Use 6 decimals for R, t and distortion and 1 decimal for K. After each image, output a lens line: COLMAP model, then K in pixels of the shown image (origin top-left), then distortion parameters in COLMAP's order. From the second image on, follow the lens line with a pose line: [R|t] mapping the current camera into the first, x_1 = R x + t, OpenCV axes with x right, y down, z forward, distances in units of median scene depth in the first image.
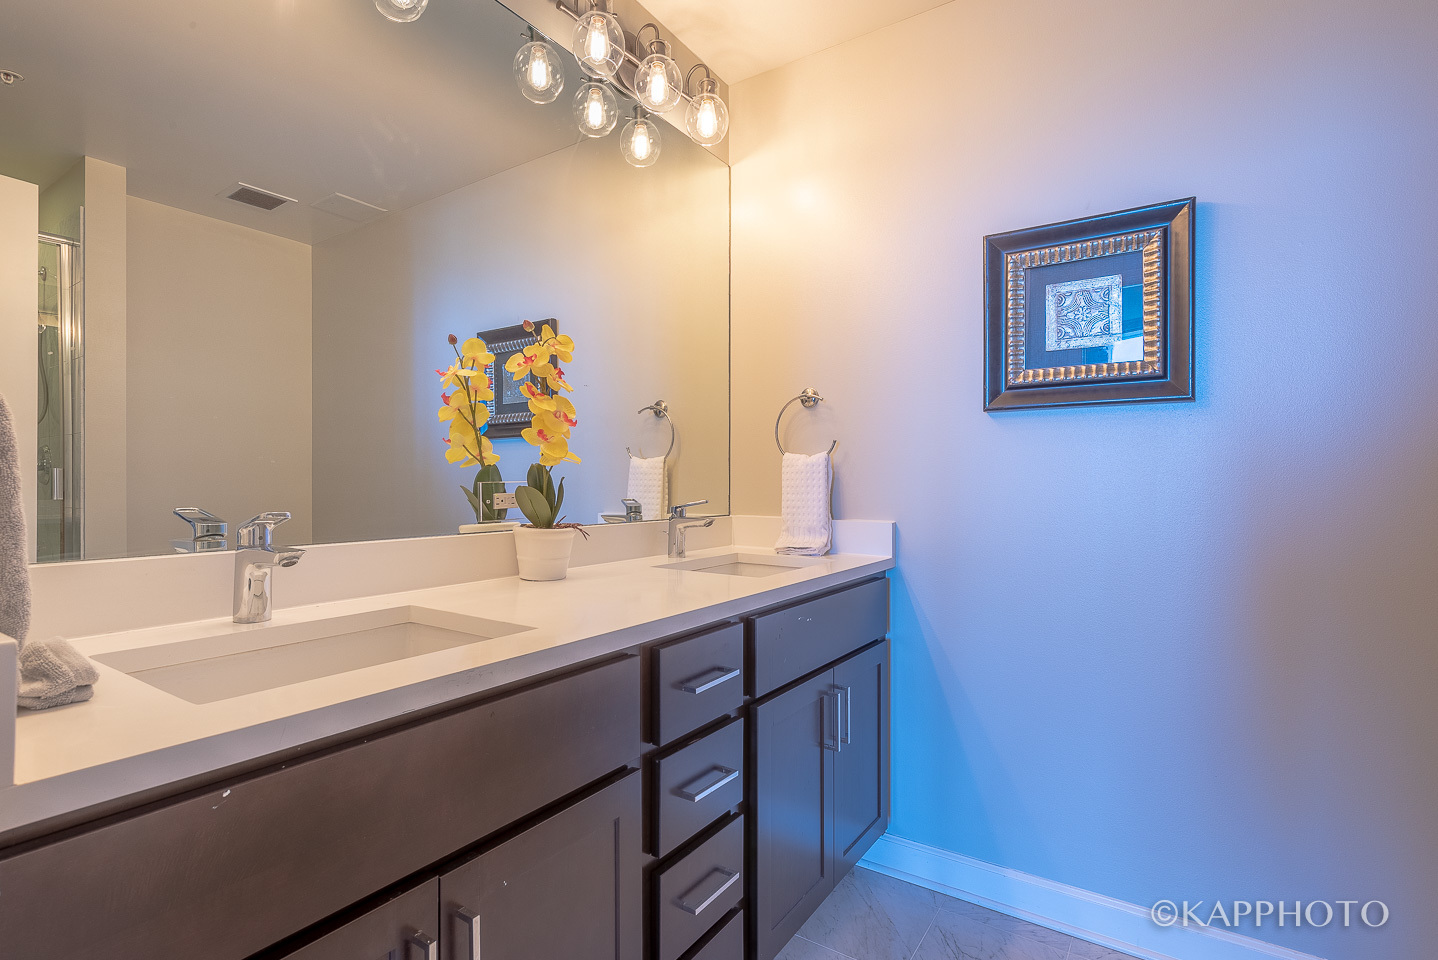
lens RADIAL K [[722.4, 0, 716.3], [0, 722.4, 482.9], [0, 0, 1]] dist [-0.000230, 0.000223]
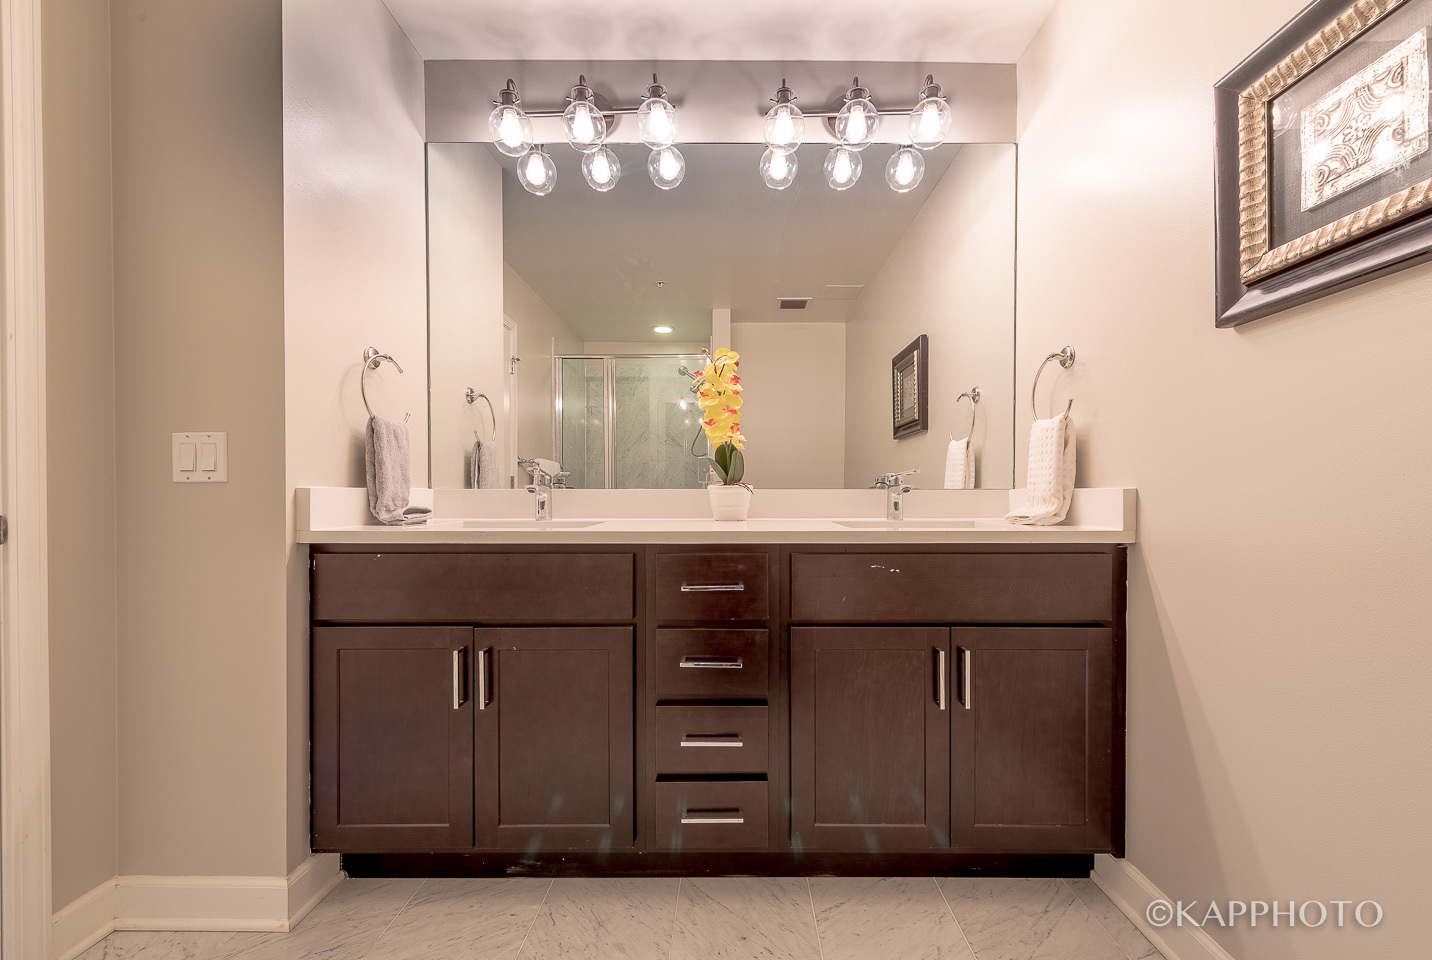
lens RADIAL K [[574.2, 0, 718.6], [0, 574.2, 503.3], [0, 0, 1]] dist [0.000371, -0.000086]
pose [[0.551864, 0.001919, -0.833932, 0.535216], [0.002965, 0.999987, 0.004264, 0.068294], [0.833929, -0.004826, 0.551851, 0.245253]]
